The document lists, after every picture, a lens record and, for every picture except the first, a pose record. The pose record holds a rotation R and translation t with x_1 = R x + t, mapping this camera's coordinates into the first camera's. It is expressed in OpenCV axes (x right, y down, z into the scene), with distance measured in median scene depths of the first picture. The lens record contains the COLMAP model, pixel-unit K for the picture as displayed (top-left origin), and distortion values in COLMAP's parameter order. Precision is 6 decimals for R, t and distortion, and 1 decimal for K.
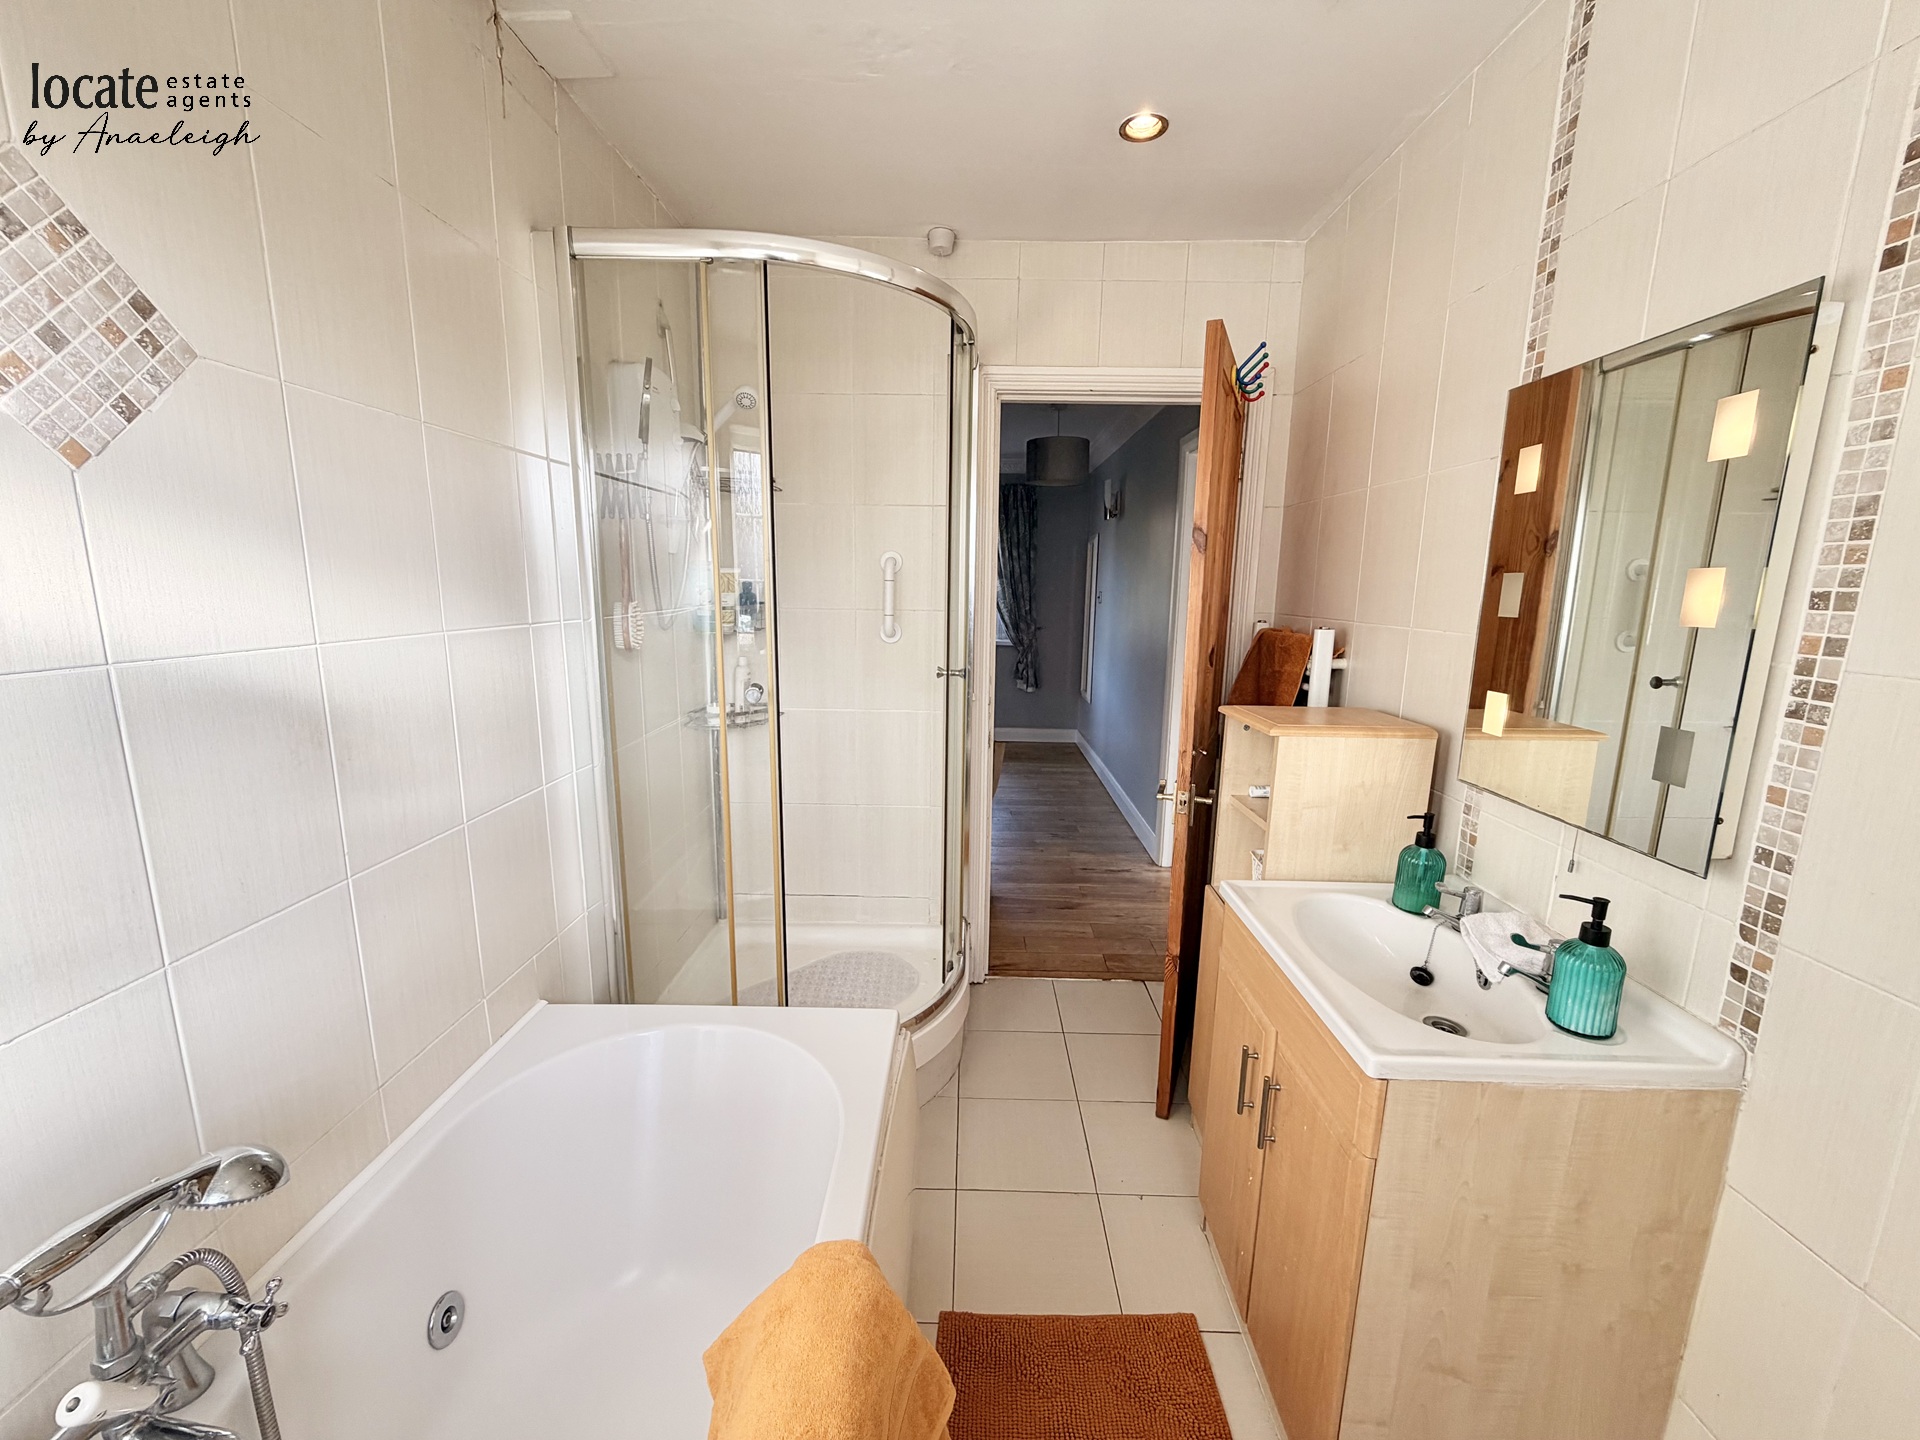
lens RADIAL K [[763.6, 0, 953.6], [0, 763.6, 723.5], [0, 0, 1]] dist [-0.001161, -0.000177]
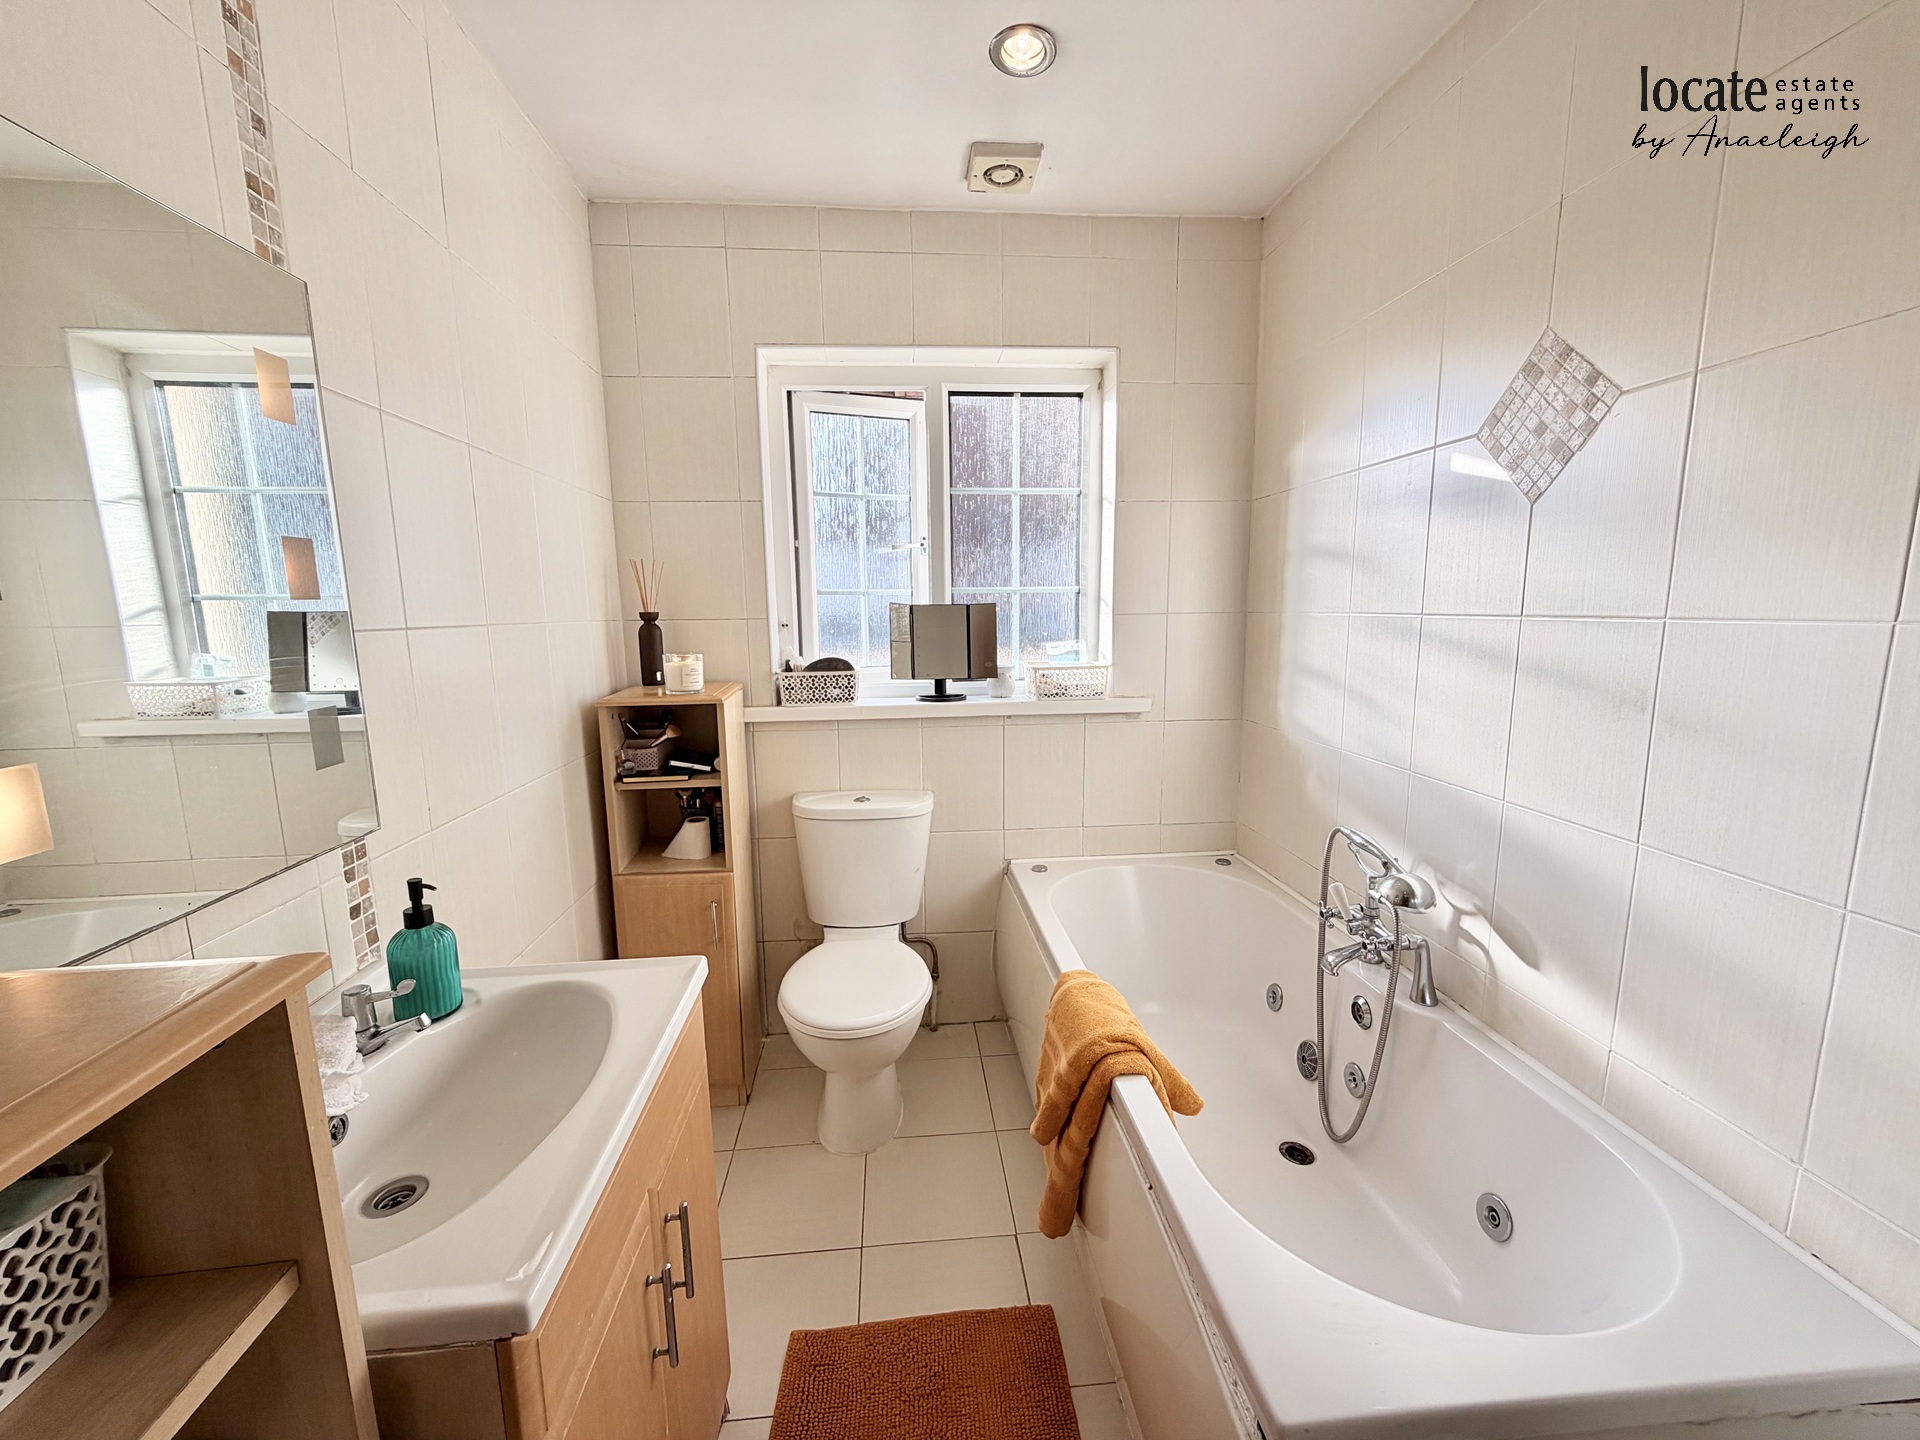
lens RADIAL K [[763.6, 0, 953.6], [0, 763.6, 723.5], [0, 0, 1]] dist [-0.001161, -0.000177]
pose [[-0.994257, 0.016824, -0.105684, 0.277306], [-0.018943, 0.944303, 0.328533, -0.308383], [0.105325, 0.328648, -0.938561, 2.029186]]
